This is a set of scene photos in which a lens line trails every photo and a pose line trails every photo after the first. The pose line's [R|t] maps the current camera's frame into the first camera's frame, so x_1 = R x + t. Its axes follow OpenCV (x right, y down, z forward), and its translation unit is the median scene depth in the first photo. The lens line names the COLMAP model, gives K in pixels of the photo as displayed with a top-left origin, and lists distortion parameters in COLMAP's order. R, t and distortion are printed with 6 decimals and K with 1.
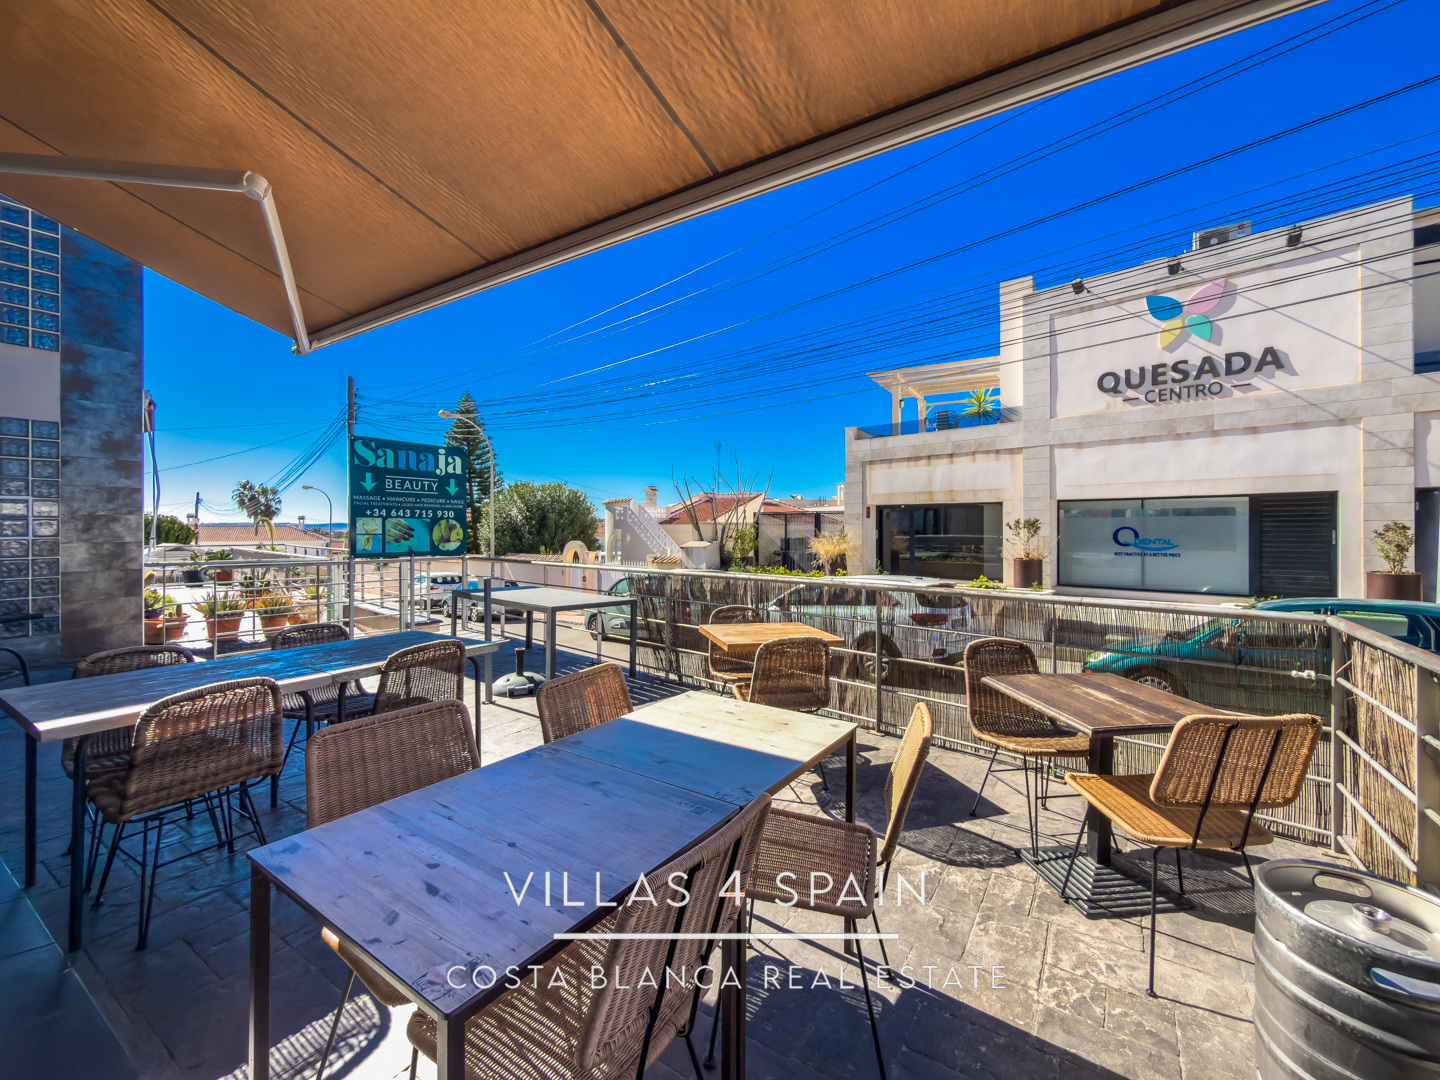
lens RADIAL K [[579.8, 0, 751.4], [0, 579.8, 524.9], [0, 0, 1]] dist [-0.000153, -0.000077]
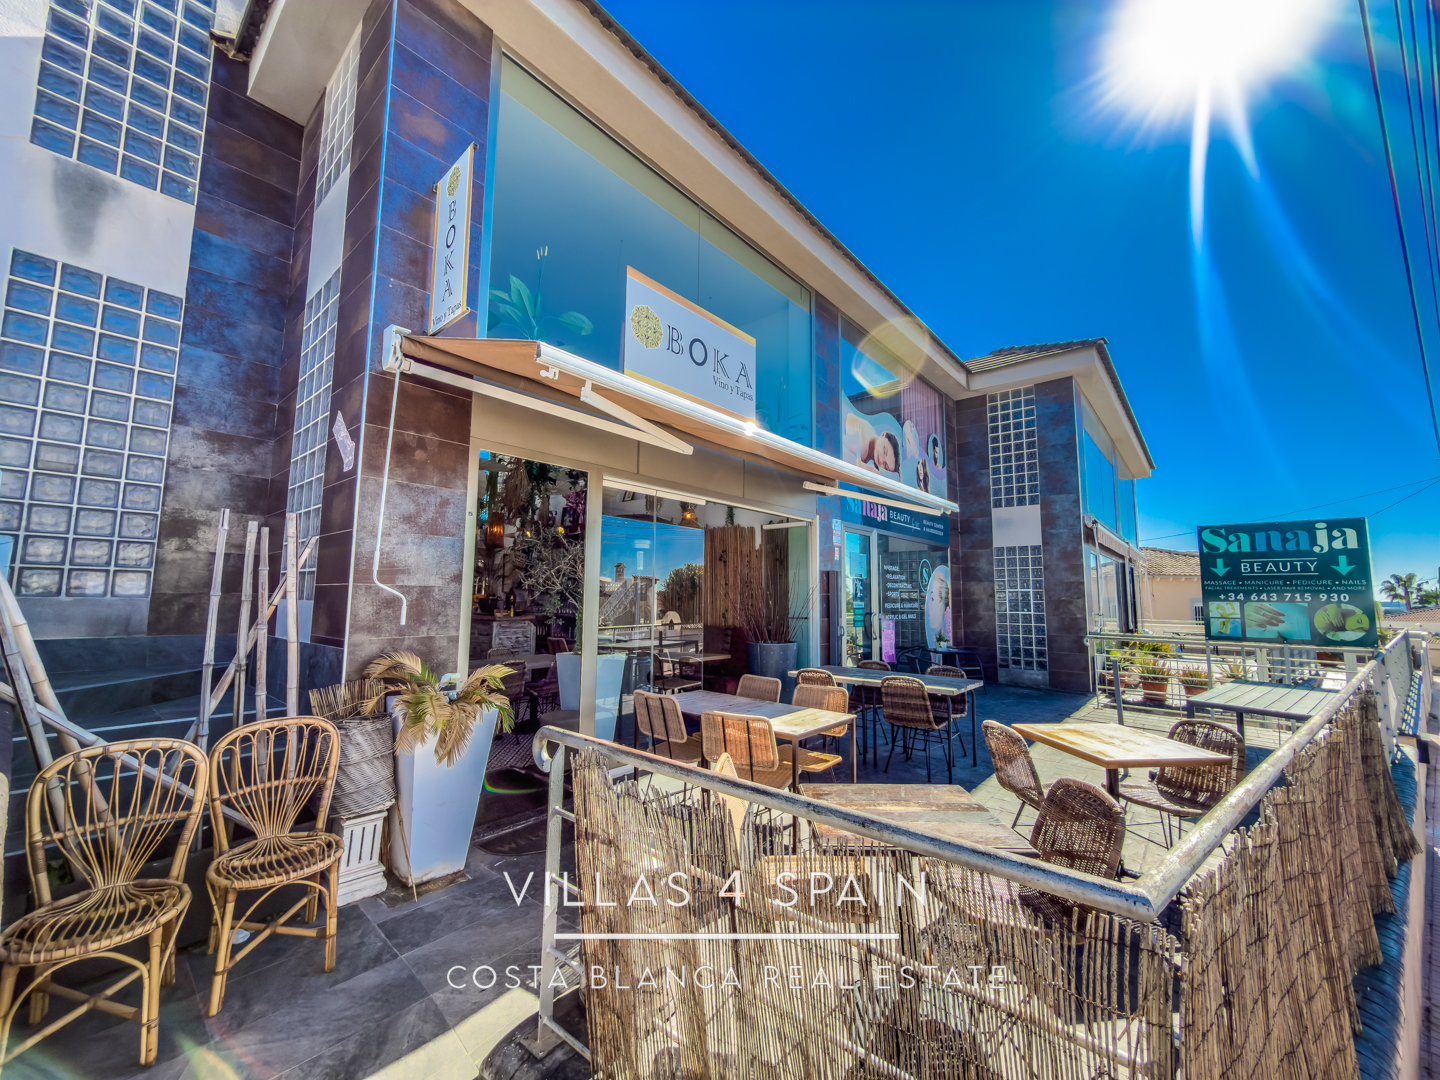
lens RADIAL K [[579.8, 0, 728.8], [0, 579.8, 533.2], [0, 0, 1]] dist [-0.000153, -0.000077]
pose [[-0.146193, -0.108386, -0.983301, 0.281921], [-0.006912, 0.994067, -0.108546, -0.008740], [0.989232, -0.009072, -0.146074, 0.151133]]
